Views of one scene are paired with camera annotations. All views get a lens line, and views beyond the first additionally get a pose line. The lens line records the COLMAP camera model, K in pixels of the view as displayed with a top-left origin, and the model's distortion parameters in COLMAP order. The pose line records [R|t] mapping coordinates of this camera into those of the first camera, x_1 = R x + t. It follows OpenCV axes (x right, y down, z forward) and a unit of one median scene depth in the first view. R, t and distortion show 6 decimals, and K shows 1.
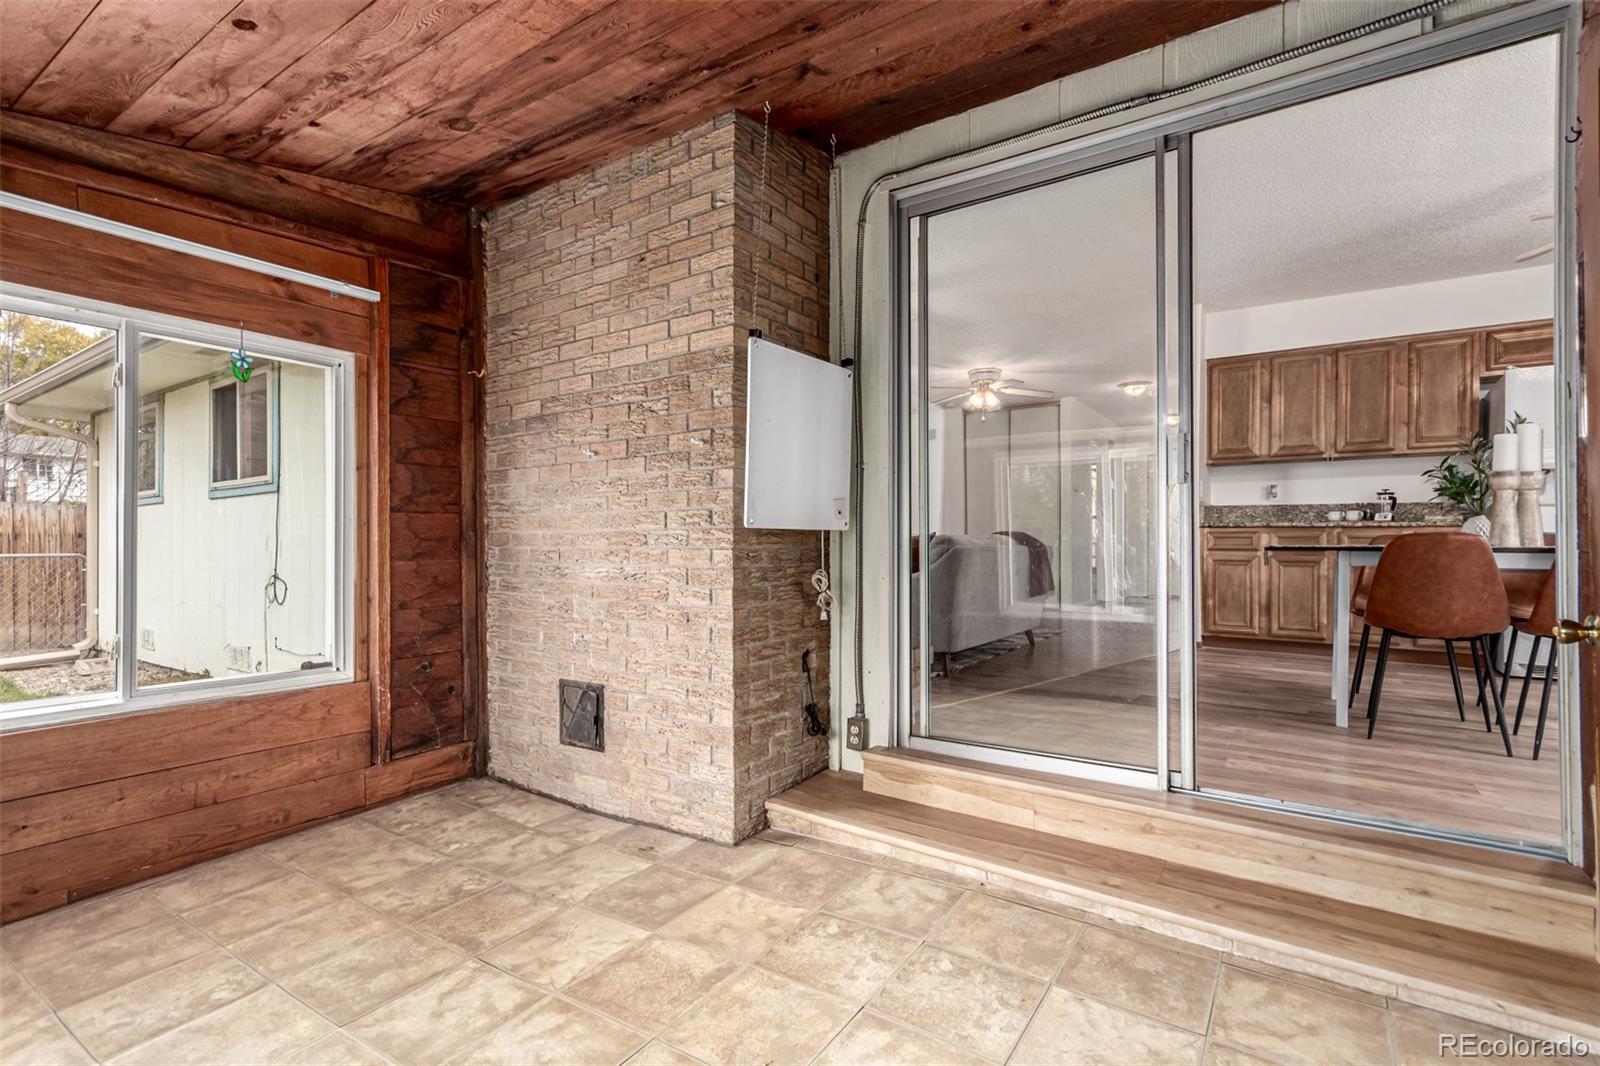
lens RADIAL K [[755.6, 0, 815.1], [0, 755.6, 543.3], [0, 0, 1]] dist [0.010094, 0.000318]
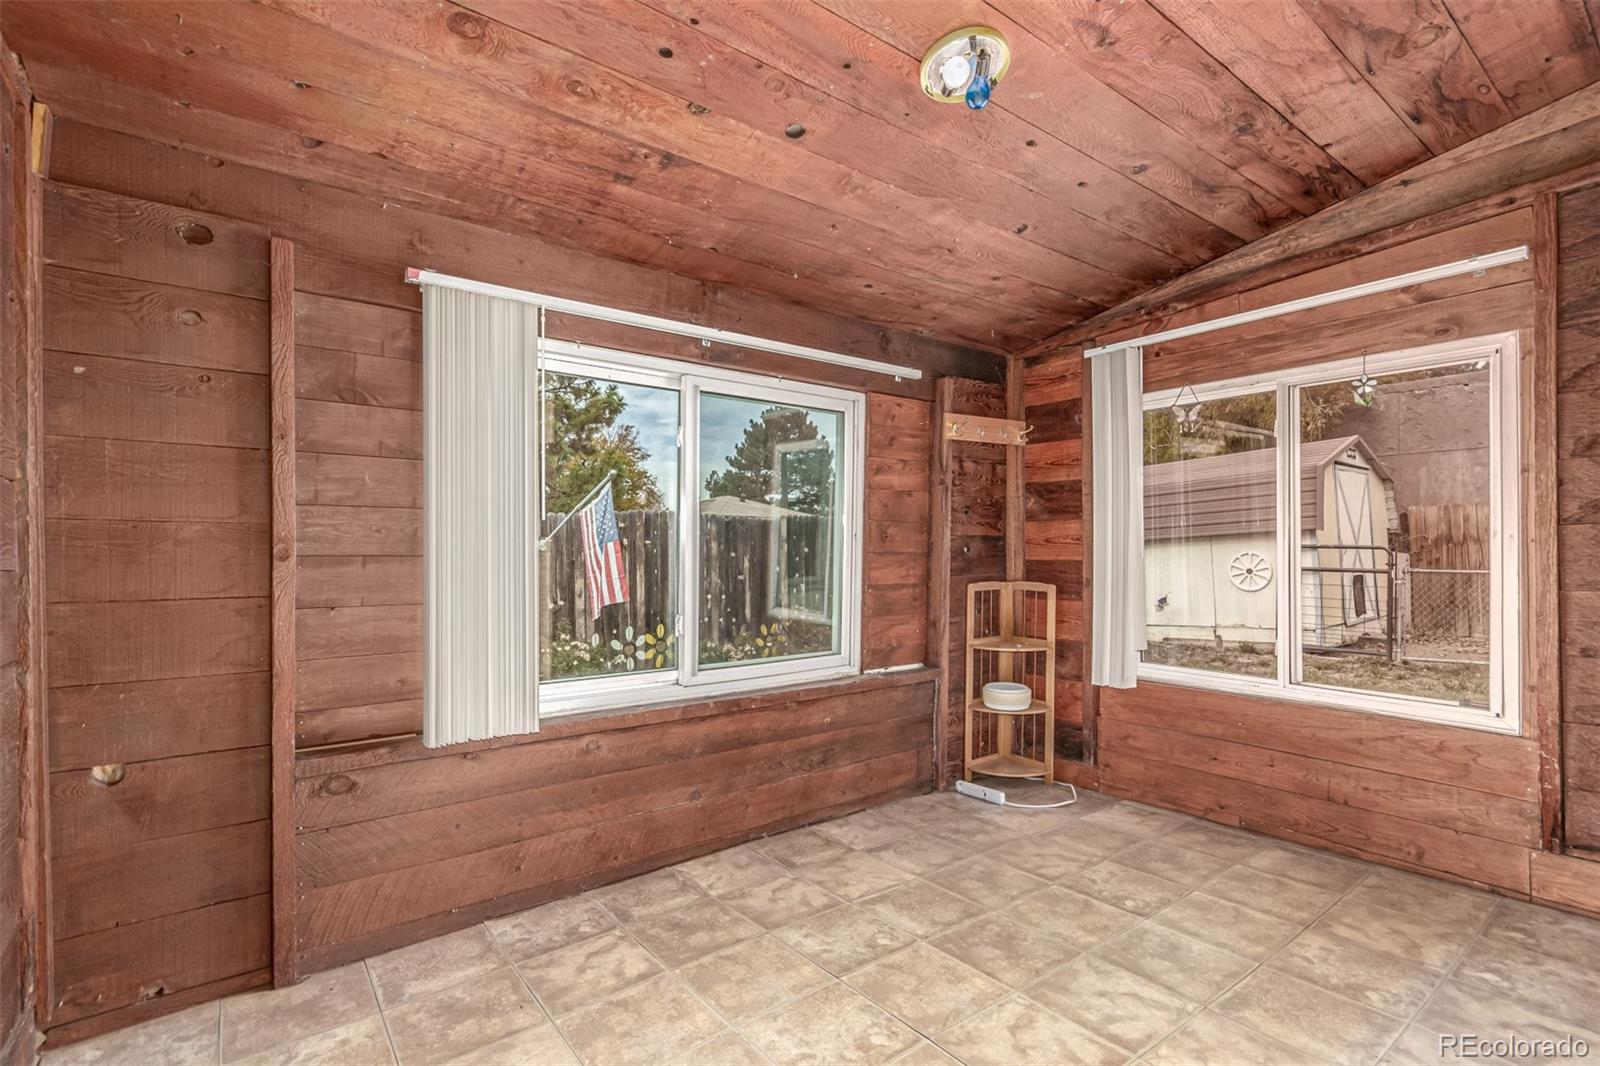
lens RADIAL K [[755.6, 0, 809.7], [0, 755.6, 537.8], [0, 0, 1]] dist [0.010094, 0.000318]
pose [[-0.318140, 0.002742, -0.948040, 0.506763], [0.007988, 0.999968, 0.000212, -0.044528], [0.948010, -0.007505, -0.318152, 0.676883]]
